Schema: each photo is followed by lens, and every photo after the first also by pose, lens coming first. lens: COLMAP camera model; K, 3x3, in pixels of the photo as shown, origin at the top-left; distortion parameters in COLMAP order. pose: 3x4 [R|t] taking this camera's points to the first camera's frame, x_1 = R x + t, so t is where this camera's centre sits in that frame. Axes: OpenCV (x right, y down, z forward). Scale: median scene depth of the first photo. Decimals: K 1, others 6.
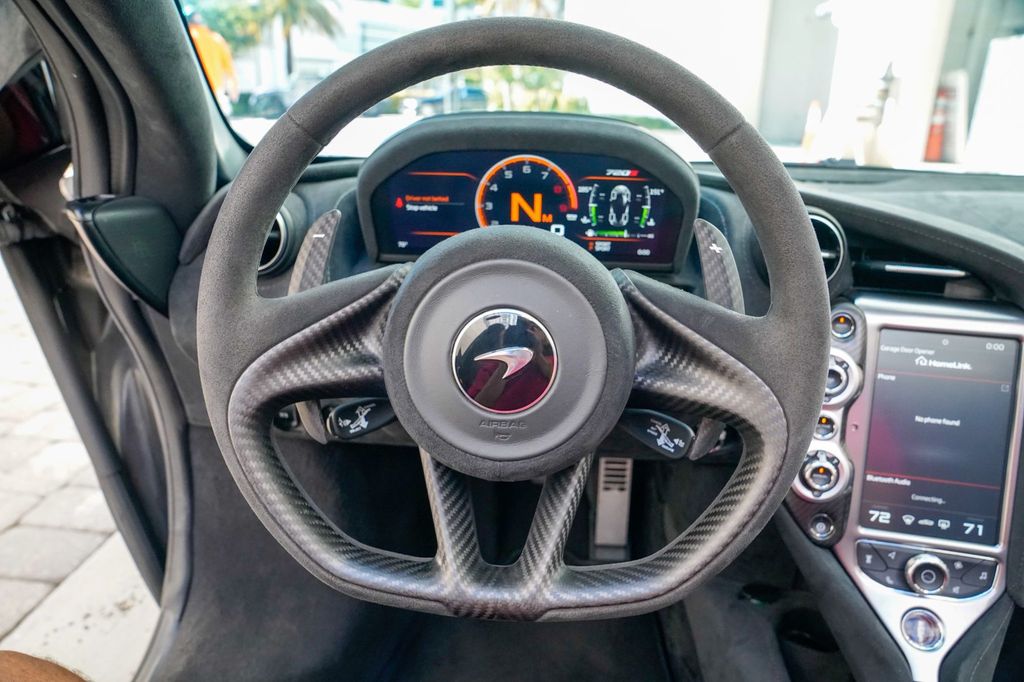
lens RADIAL K [[705.3, 0, 508.2], [0, 705.3, 345.6], [0, 0, 1]] dist [-0.128258, 0.092016]
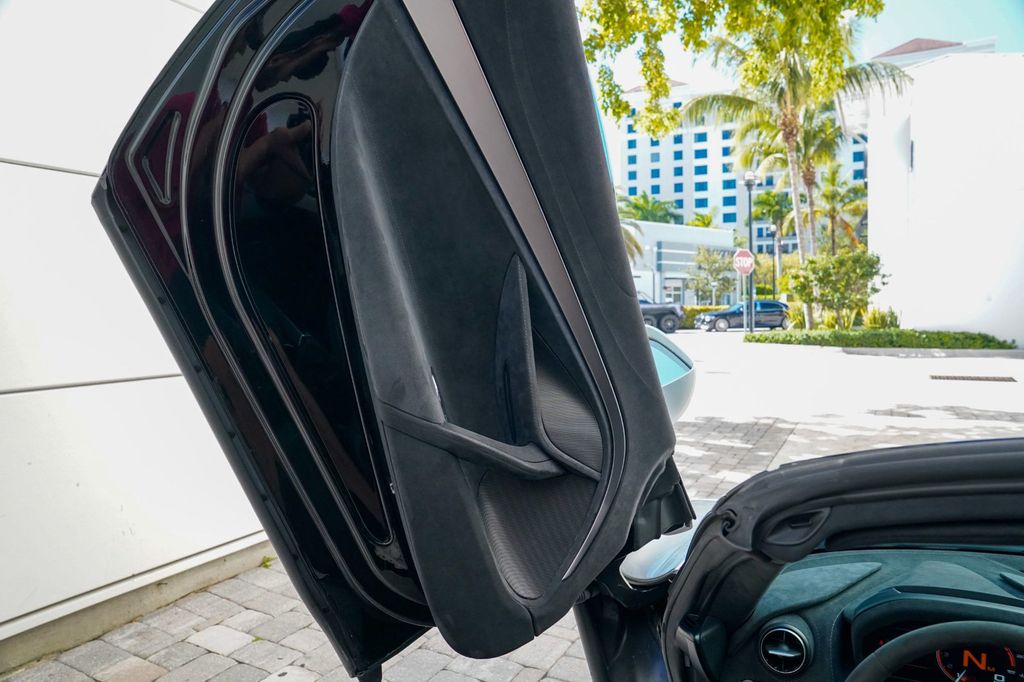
lens RADIAL K [[707.8, 0, 508.7], [0, 707.8, 337.2], [0, 0, 1]] dist [-0.134963, 0.094481]
pose [[0.921207, -0.010805, -0.388924, -0.340950], [-0.104807, 0.955772, -0.274799, -0.367903], [0.374692, 0.293909, 0.879332, -0.911206]]
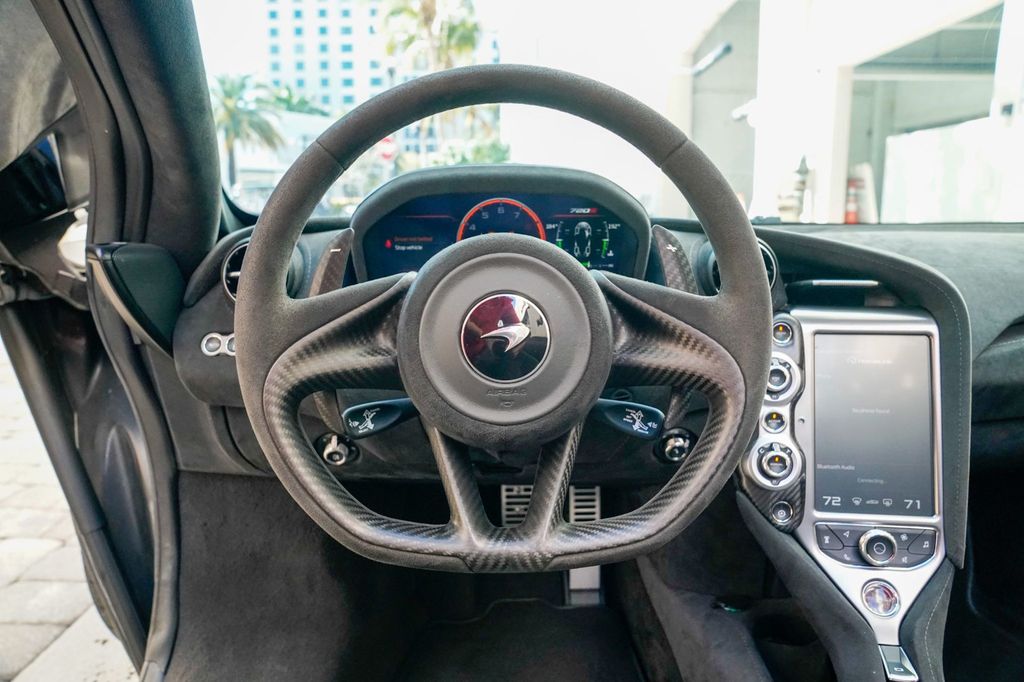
lens RADIAL K [[705.8, 0, 506.9], [0, 705.8, 343.3], [0, 0, 1]] dist [-0.126837, 0.090182]
pose [[0.996232, -0.038965, 0.077479, -0.061403], [0.049772, 0.988492, -0.142851, 0.128603], [-0.071021, 0.146169, 0.986707, -0.106974]]
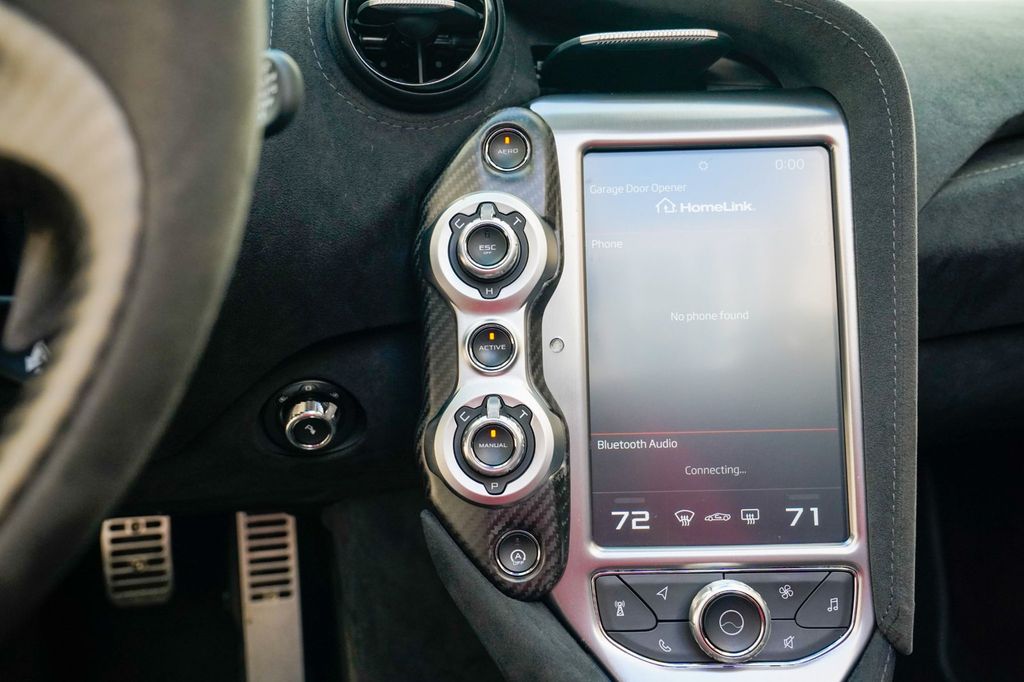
lens RADIAL K [[993.6, 0, 506.9], [0, 993.6, 337.9], [0, 0, 1]] dist [-0.049145, 0.177268]
pose [[0.963200, -0.088692, 0.253731, 0.281637], [0.114200, 0.989588, -0.087606, 0.170322], [-0.243319, 0.113358, 0.963299, 0.303566]]
